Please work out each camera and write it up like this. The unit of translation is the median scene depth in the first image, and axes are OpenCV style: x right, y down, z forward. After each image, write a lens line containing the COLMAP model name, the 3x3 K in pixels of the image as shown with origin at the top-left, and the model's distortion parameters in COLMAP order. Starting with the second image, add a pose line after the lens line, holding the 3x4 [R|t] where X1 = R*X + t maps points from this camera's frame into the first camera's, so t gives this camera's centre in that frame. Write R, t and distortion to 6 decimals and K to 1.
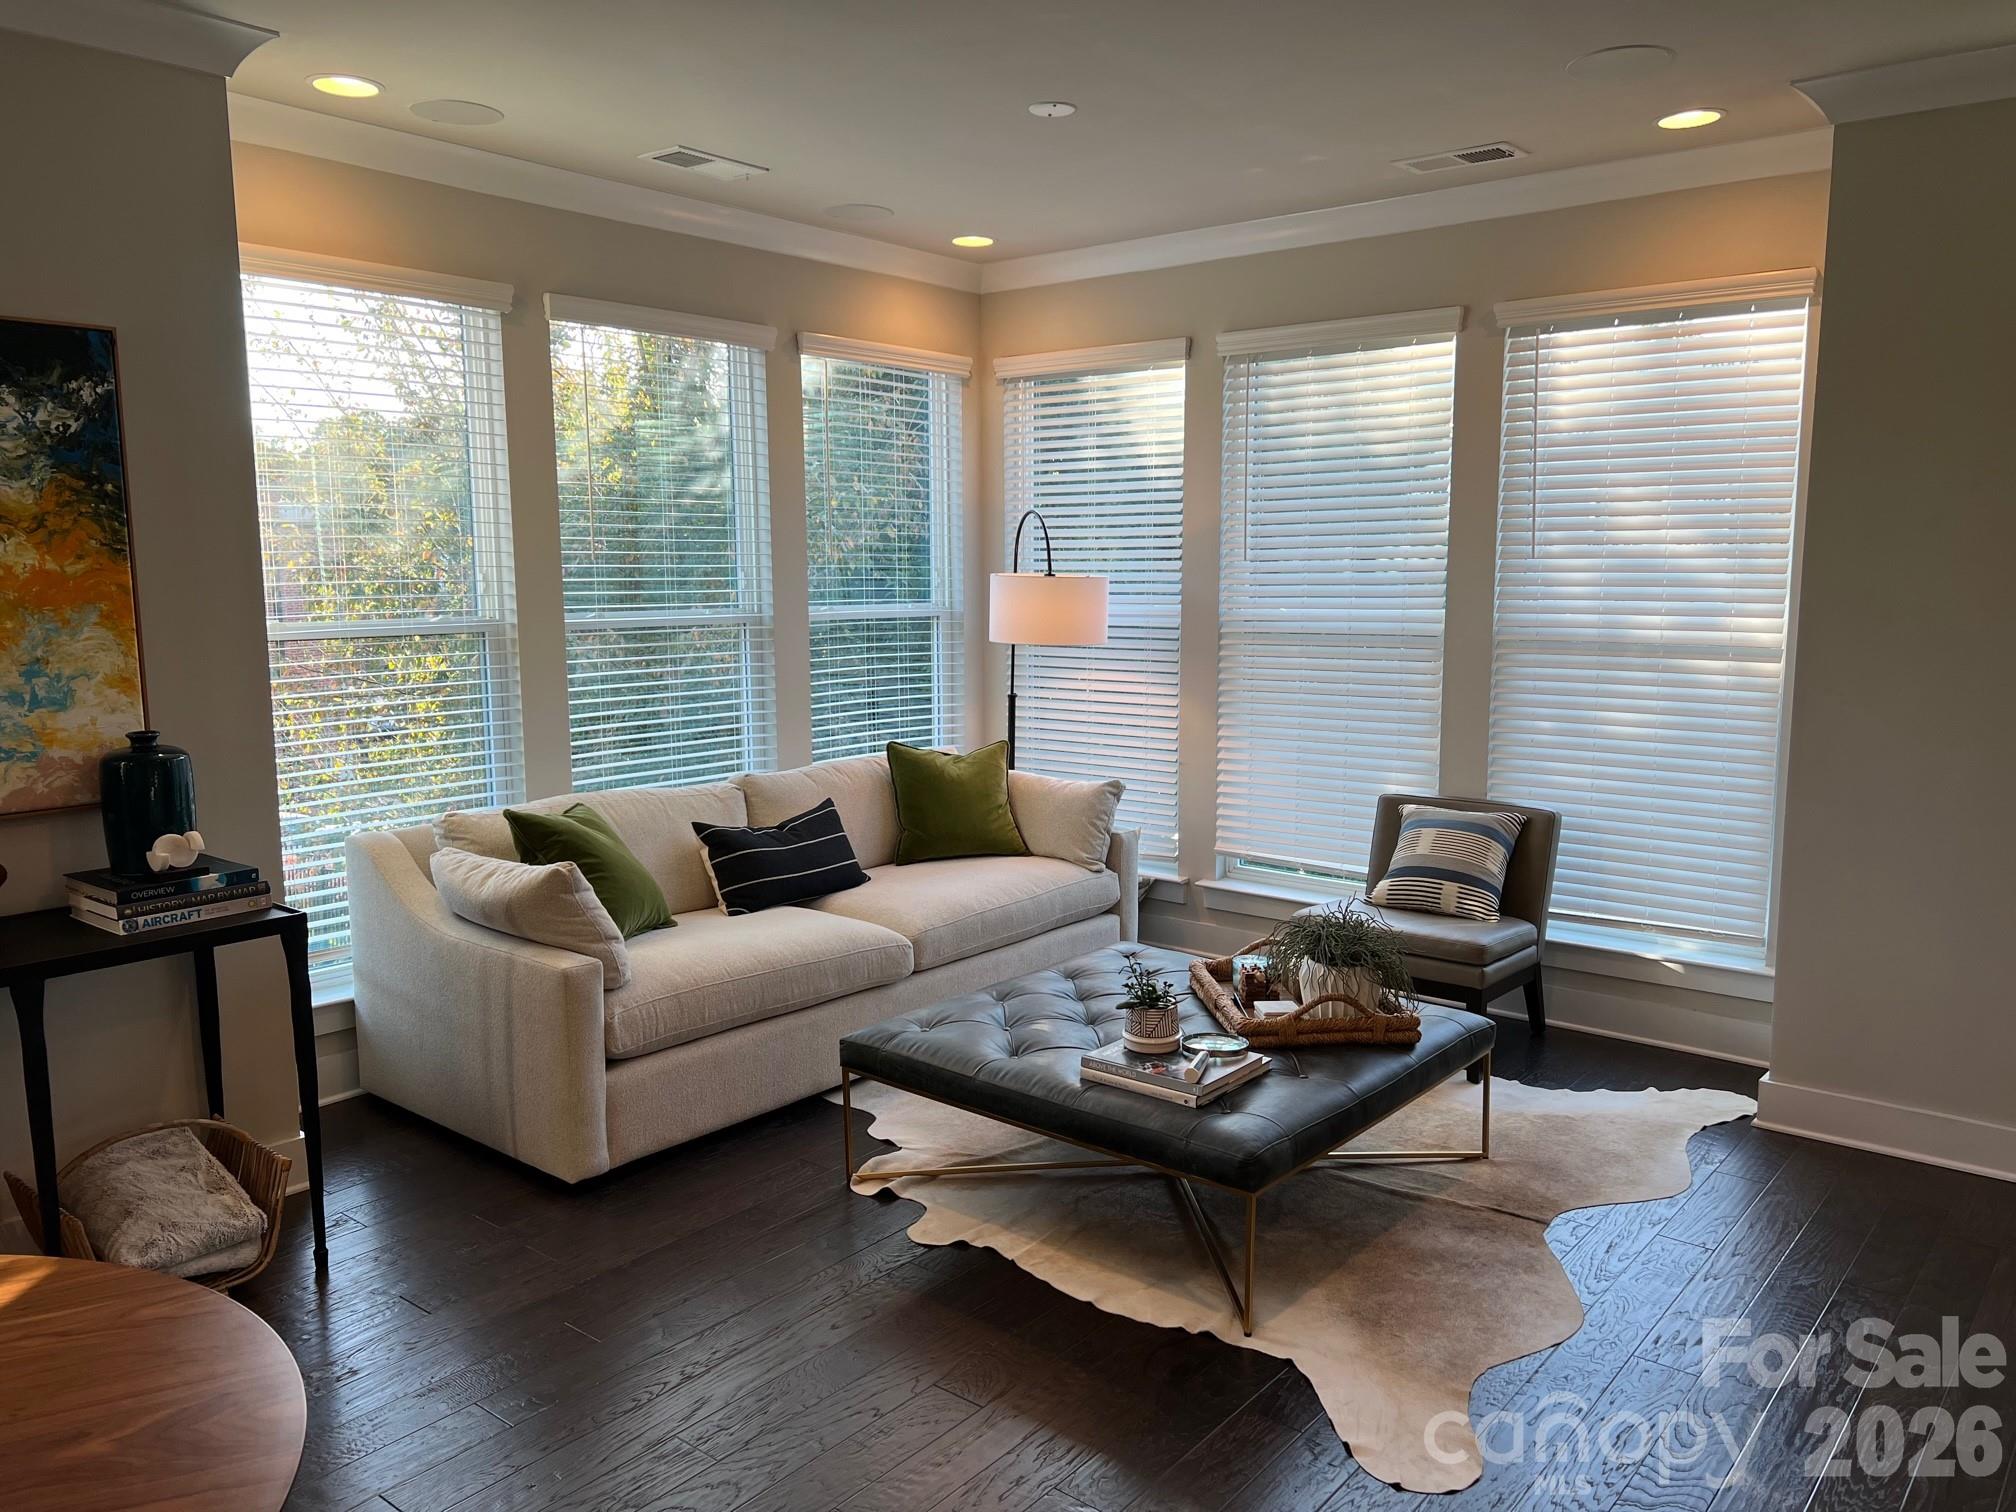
lens RADIAL K [[1515.1, 0, 1009.5], [0, 1515.1, 759.2], [0, 0, 1]] dist [-0.000808, 0.001288]
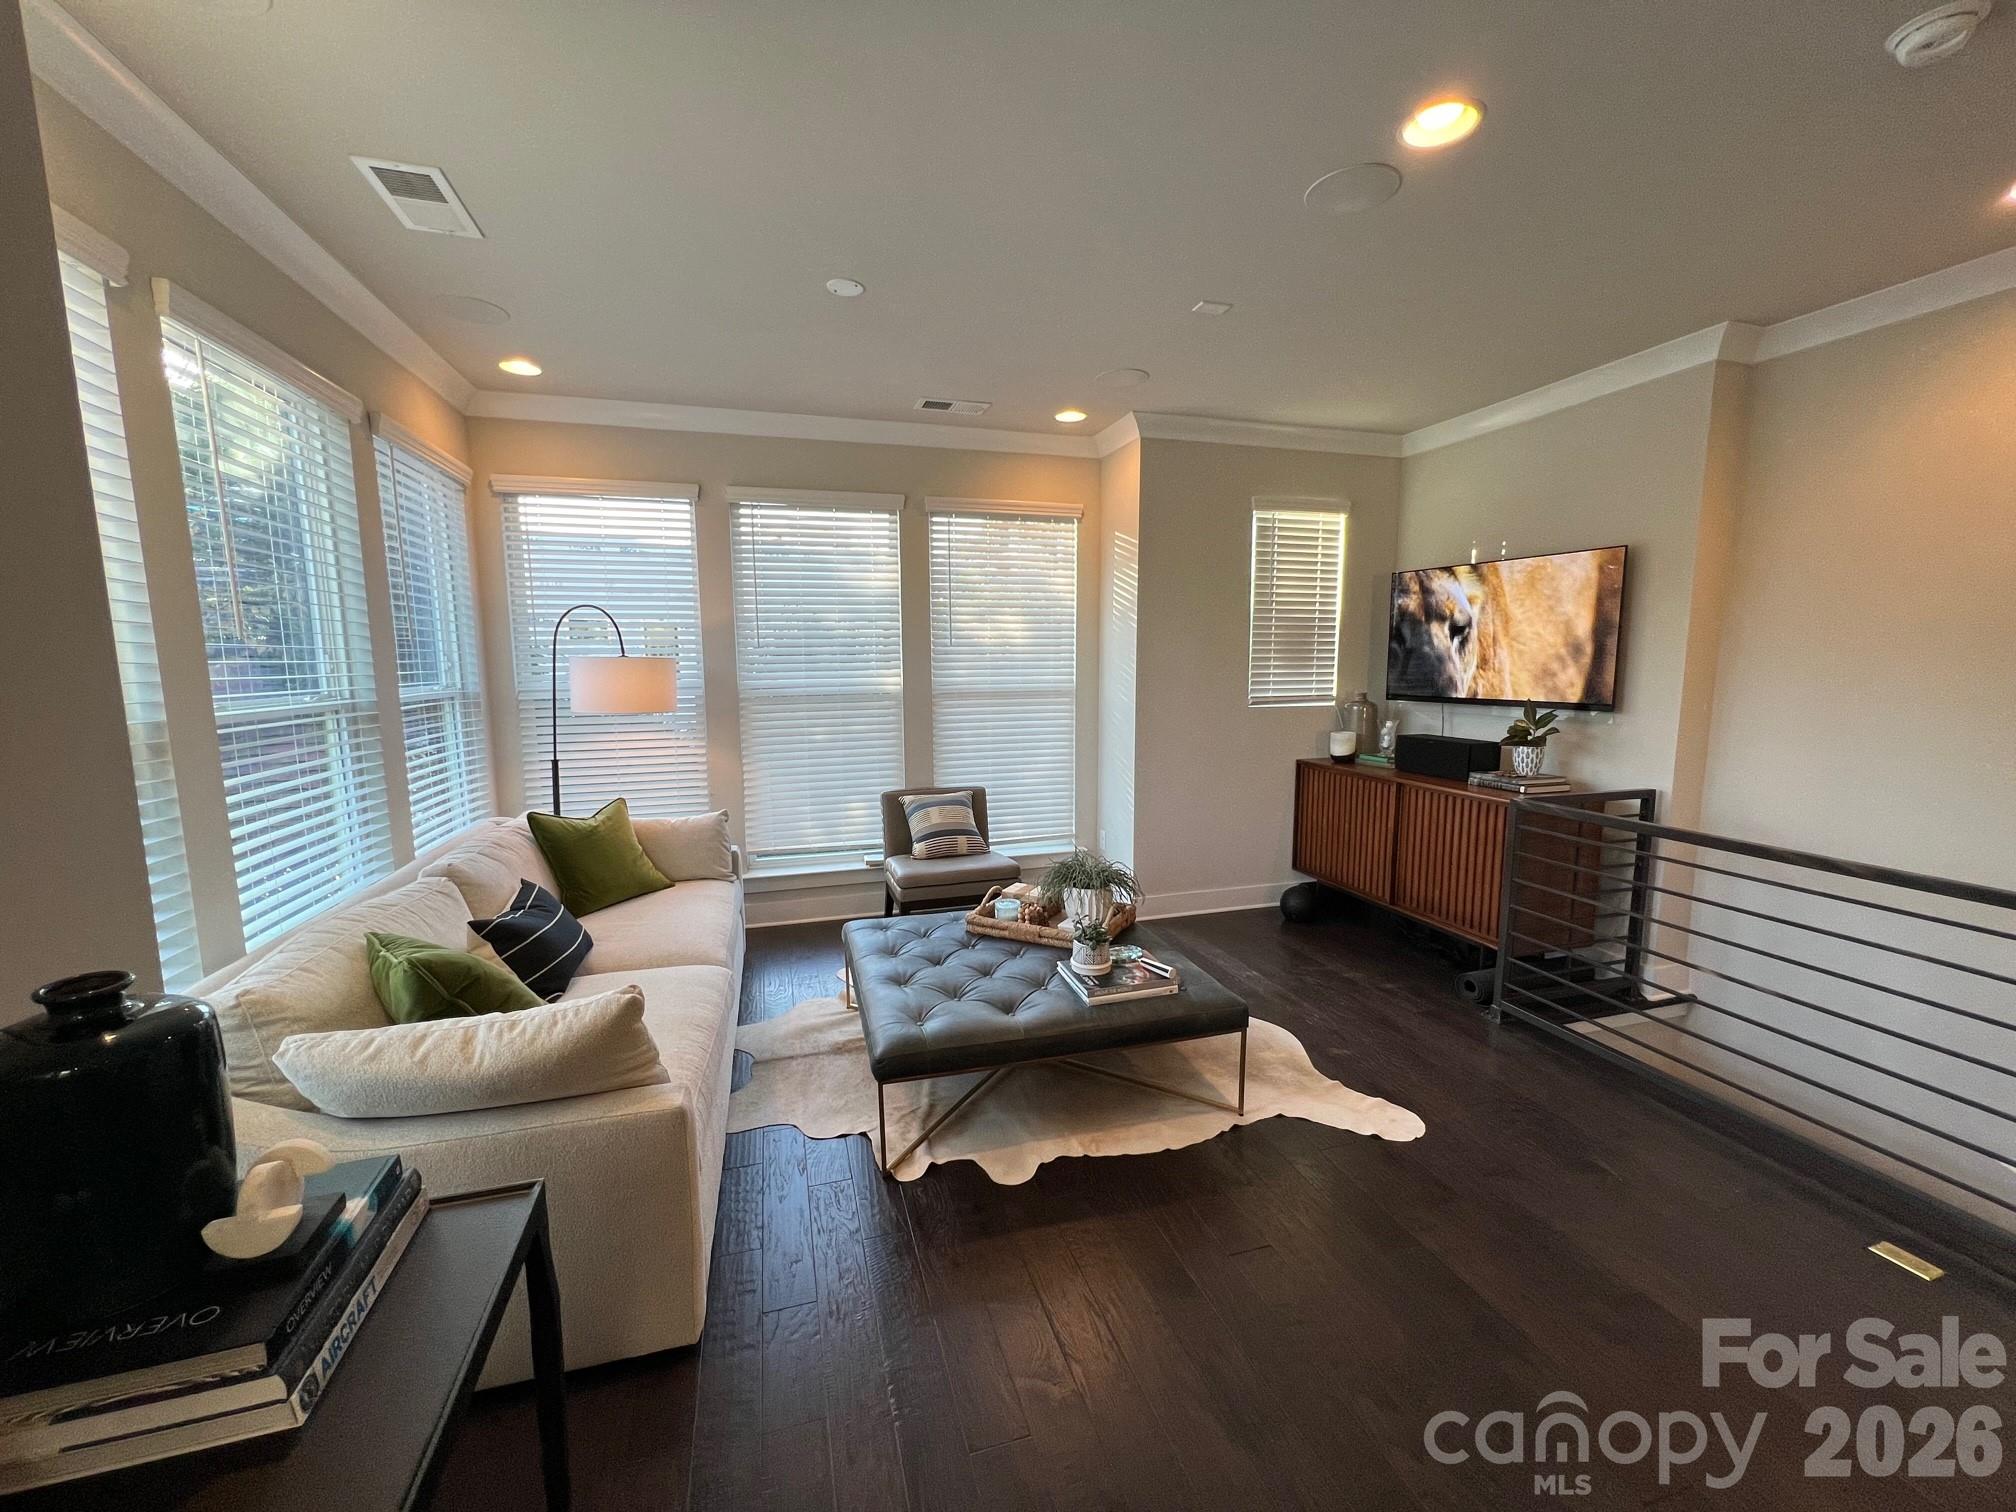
lens RADIAL K [[814.1, 0, 1009.4], [0, 814.1, 757.6], [0, 0, 1]] dist [0.001341, -0.000261]
pose [[0.559528, -0.104931, 0.822142, -0.388227], [0.112644, 0.992377, 0.049996, -0.042088], [-0.821121, 0.064635, 0.567082, 0.404100]]
